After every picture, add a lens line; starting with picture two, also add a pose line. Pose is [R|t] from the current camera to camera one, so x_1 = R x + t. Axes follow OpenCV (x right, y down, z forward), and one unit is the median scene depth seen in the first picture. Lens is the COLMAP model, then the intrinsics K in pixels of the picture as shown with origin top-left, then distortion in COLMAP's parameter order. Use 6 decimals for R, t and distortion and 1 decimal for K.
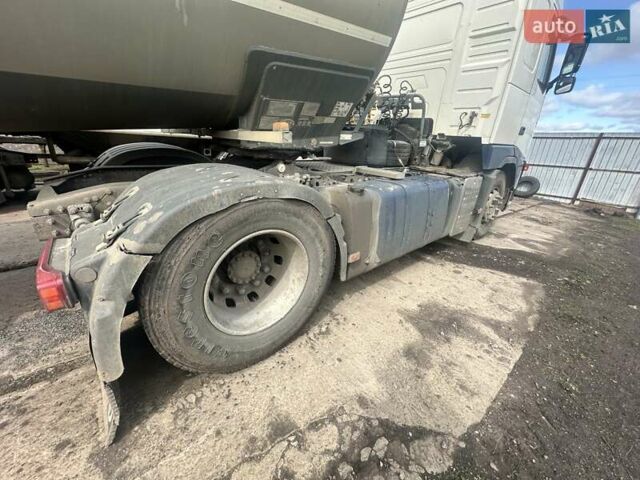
lens RADIAL K [[255.5, 0, 321.3], [0, 255.5, 241.9], [0, 0, 1]] dist [-0.000048, -0.000681]
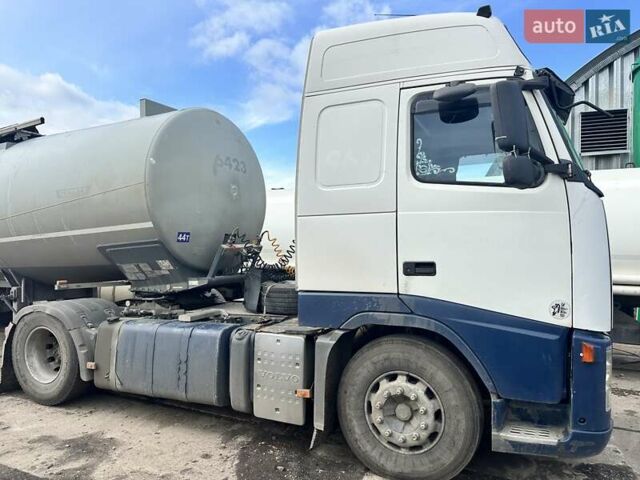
lens RADIAL K [[459.3, 0, 322.3], [0, 459.3, 242.0], [0, 0, 1]] dist [-0.002996, -0.005267]
pose [[0.423535, -0.075964, -0.902689, 2.357160], [-0.315757, 0.921604, -0.225707, -0.314824], [0.849067, 0.380625, 0.366346, 0.706145]]
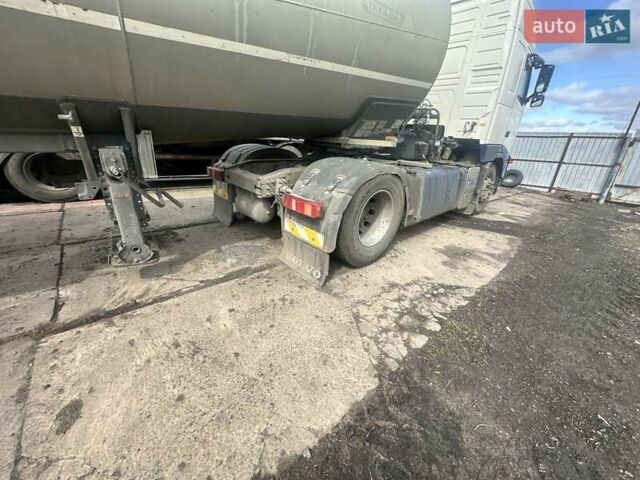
lens RADIAL K [[255.5, 0, 321.8], [0, 255.5, 242.3], [0, 0, 1]] dist [-0.000048, -0.000681]
pose [[0.999351, -0.015451, 0.032537, -0.413736], [0.015031, 0.999801, 0.013127, 0.180459], [-0.032733, -0.012629, 0.999384, -0.544453]]
